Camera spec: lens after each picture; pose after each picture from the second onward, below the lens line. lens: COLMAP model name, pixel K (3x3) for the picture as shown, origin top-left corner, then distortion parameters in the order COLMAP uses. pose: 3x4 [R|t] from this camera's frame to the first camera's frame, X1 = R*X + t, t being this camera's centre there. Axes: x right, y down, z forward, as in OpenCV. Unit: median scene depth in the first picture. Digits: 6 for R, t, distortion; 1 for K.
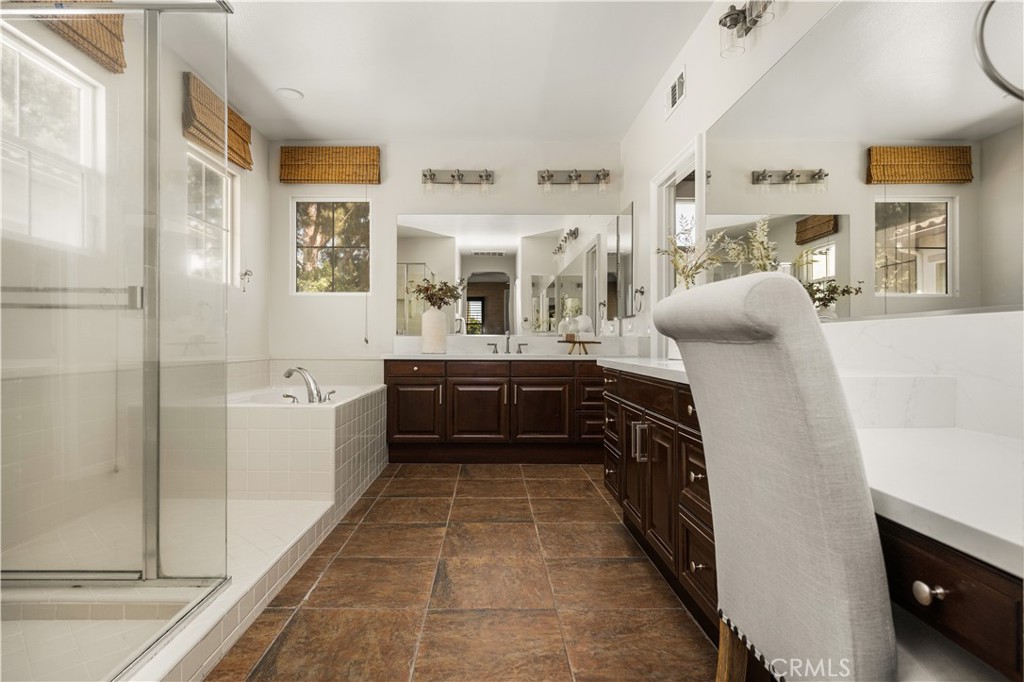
lens RADIAL K [[516.9, 0, 512.0], [0, 516.9, 341.0], [0, 0, 1]] dist [-0.001632, -0.000200]
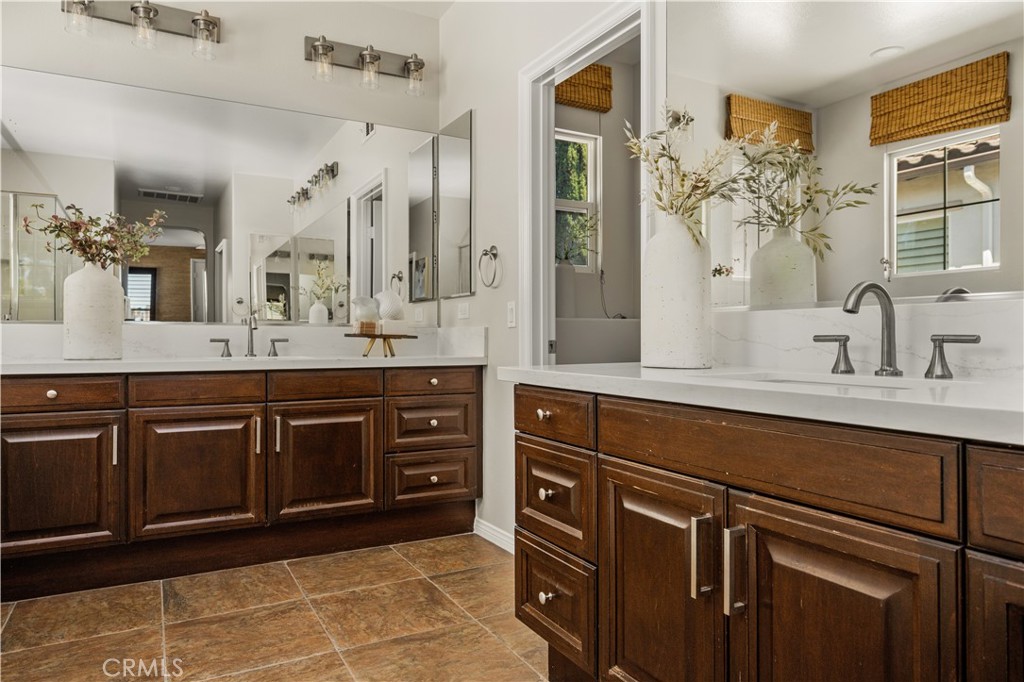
lens RADIAL K [[647.9, 0, 512.0], [0, 647.9, 341.0], [0, 0, 1]] dist [-0.000599, 0.000152]
pose [[0.895367, -0.003282, 0.445316, -0.072314], [-0.000207, 0.999970, 0.007786, 0.001873], [-0.445328, -0.007064, 0.895339, 0.286721]]
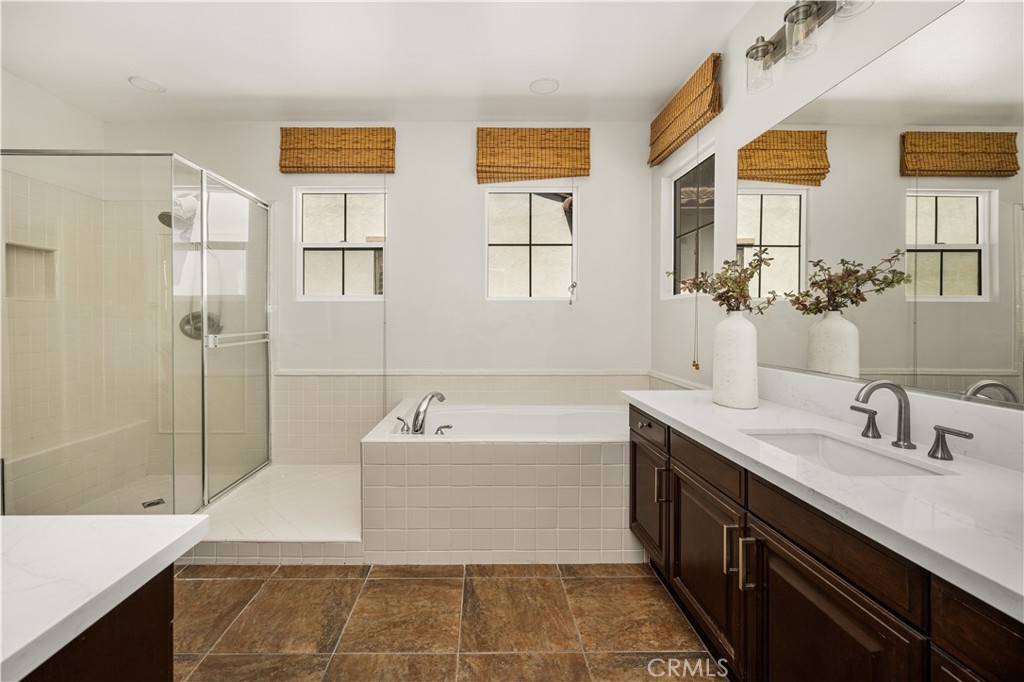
lens RADIAL K [[449.2, 0, 509.7], [0, 449.2, 320.4], [0, 0, 1]] dist [0.000819, 0.000105]
pose [[-0.021183, 0.005540, -0.999760, 0.310596], [0.003691, 0.999978, 0.005463, -0.065207], [0.999769, -0.003574, -0.021203, 0.821966]]
